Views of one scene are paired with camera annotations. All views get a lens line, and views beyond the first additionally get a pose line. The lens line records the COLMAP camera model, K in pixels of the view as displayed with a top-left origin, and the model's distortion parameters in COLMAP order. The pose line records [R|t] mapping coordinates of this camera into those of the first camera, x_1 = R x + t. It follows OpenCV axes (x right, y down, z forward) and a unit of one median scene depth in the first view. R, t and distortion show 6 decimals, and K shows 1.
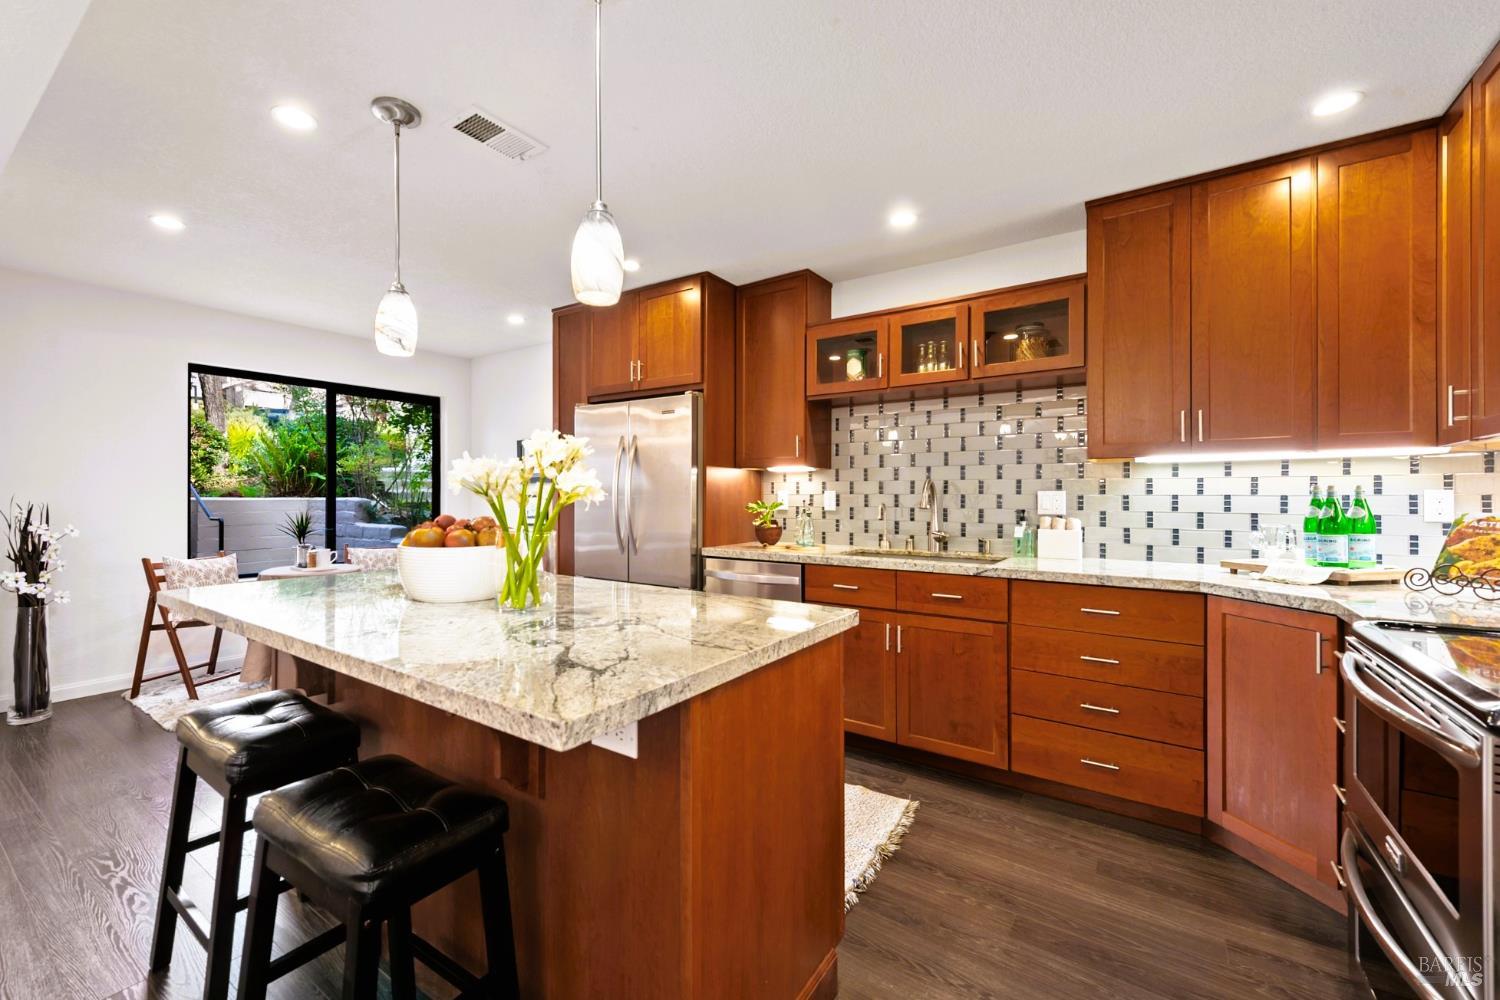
lens RADIAL K [[597.4, 0, 713.2], [0, 597.4, 492.7], [0, 0, 1]] dist [-0.002541, -0.002107]
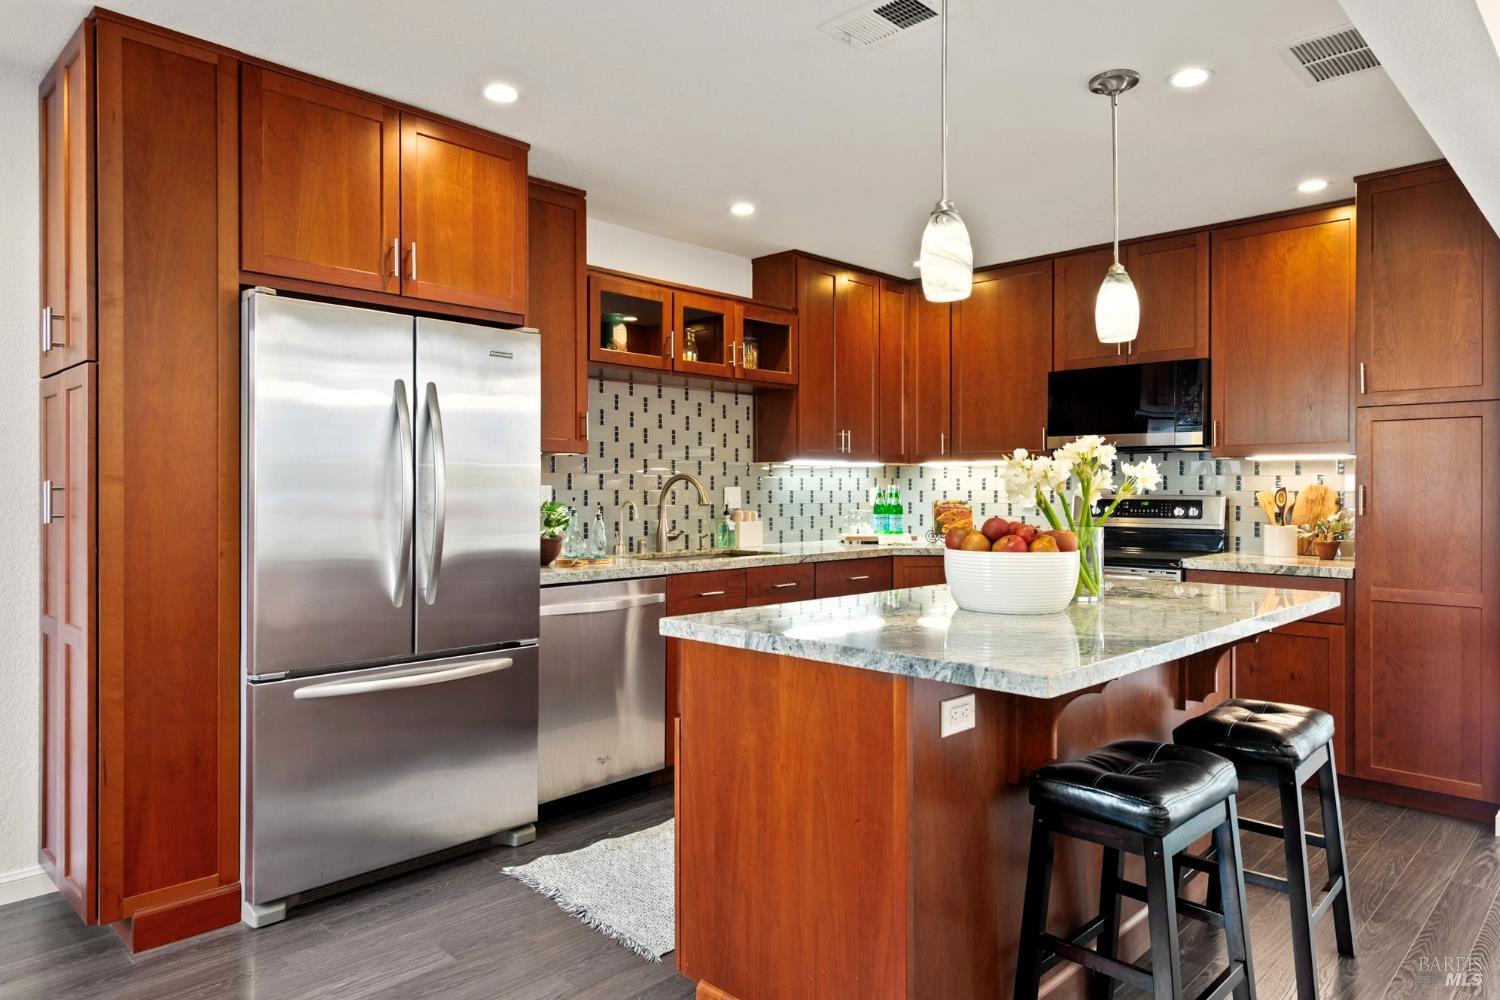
lens RADIAL K [[977.4, 0, 750.9], [0, 977.4, 487.0], [0, 0, 1]] dist [0.033842, 0.001894]
pose [[0.154813, -0.003908, 0.987936, -1.017584], [-0.006269, 0.999968, 0.004938, -0.009560], [-0.987924, -0.006958, 0.154783, 0.588481]]
